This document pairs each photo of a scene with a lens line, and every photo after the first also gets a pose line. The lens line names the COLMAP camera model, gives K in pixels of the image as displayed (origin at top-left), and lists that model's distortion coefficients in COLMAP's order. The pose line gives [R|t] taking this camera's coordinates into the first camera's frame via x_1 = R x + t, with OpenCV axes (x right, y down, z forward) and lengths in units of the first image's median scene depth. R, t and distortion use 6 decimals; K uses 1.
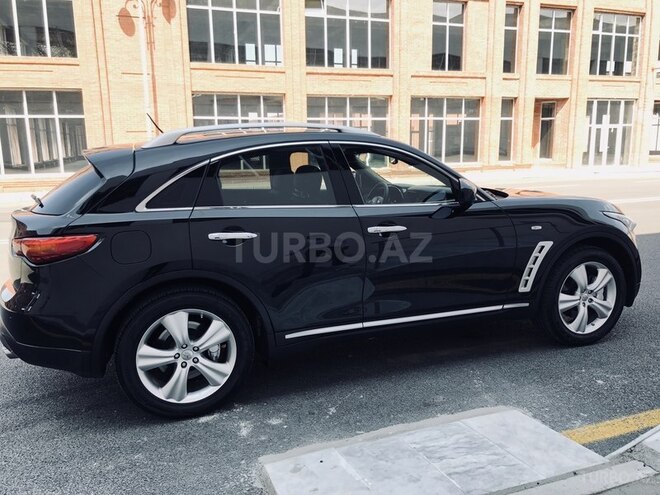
lens RADIAL K [[542.9, 0, 331.3], [0, 542.9, 247.0], [0, 0, 1]] dist [0.018987, 0.001593]
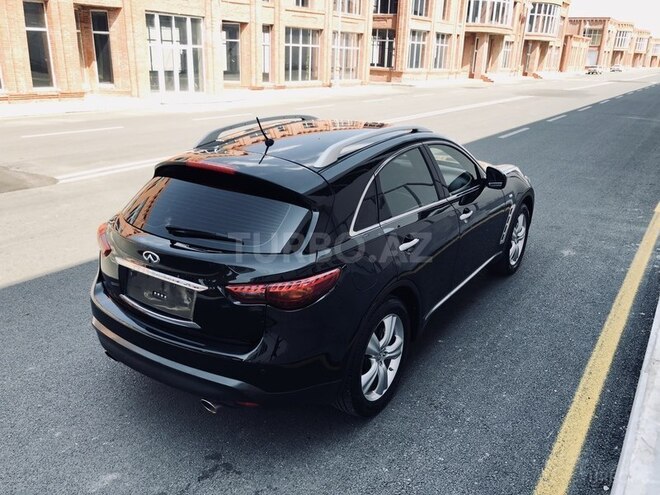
lens RADIAL K [[542.9, 0, 337.7], [0, 542.9, 233.4], [0, 0, 1]] dist [0.018987, 0.001593]
pose [[0.800645, -0.147758, 0.580633, 1.151997], [0.063325, 0.984554, 0.163228, -0.373875], [-0.595783, -0.093919, 0.797635, 0.874428]]
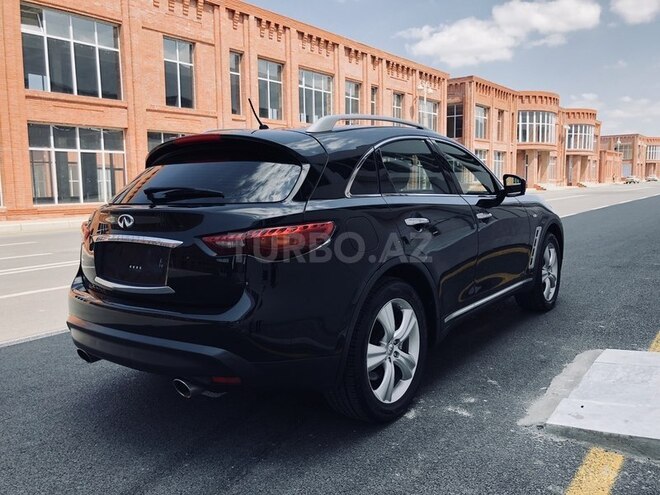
lens RADIAL K [[542.9, 0, 334.4], [0, 542.9, 248.0], [0, 0, 1]] dist [0.018987, 0.001593]
pose [[0.836946, -0.063296, 0.543614, -0.695828], [0.104303, 0.993531, -0.044902, 0.046155], [-0.537255, 0.094281, 0.838134, 0.206625]]
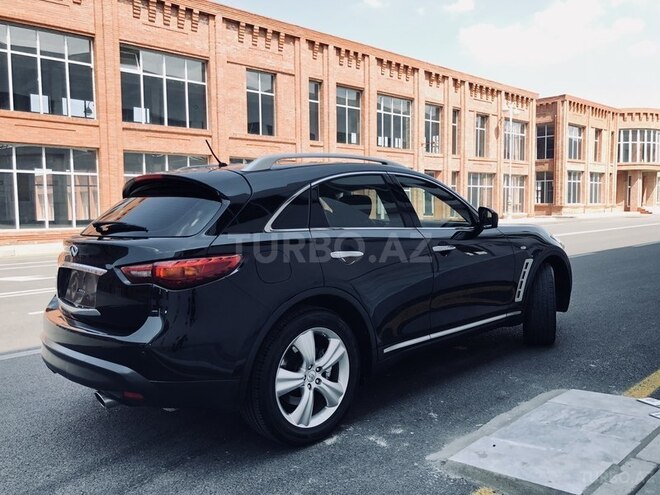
lens RADIAL K [[542.9, 0, 332.2], [0, 542.9, 247.2], [0, 0, 1]] dist [0.018987, 0.001593]
pose [[0.919471, -0.026120, 0.392288, -0.501681], [0.071073, 0.992394, -0.100509, 0.055757], [-0.386679, 0.120296, 0.914335, 0.047025]]
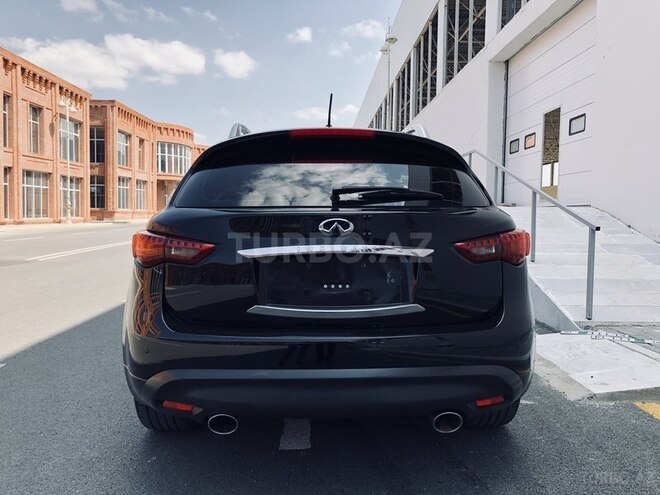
lens RADIAL K [[542.9, 0, 335.9], [0, 542.9, 241.3], [0, 0, 1]] dist [0.018987, 0.001593]
pose [[0.305566, -0.031978, 0.951634, -1.050165], [0.160645, 0.986840, -0.018421, -0.022310], [-0.938521, 0.158504, 0.306682, 0.766430]]
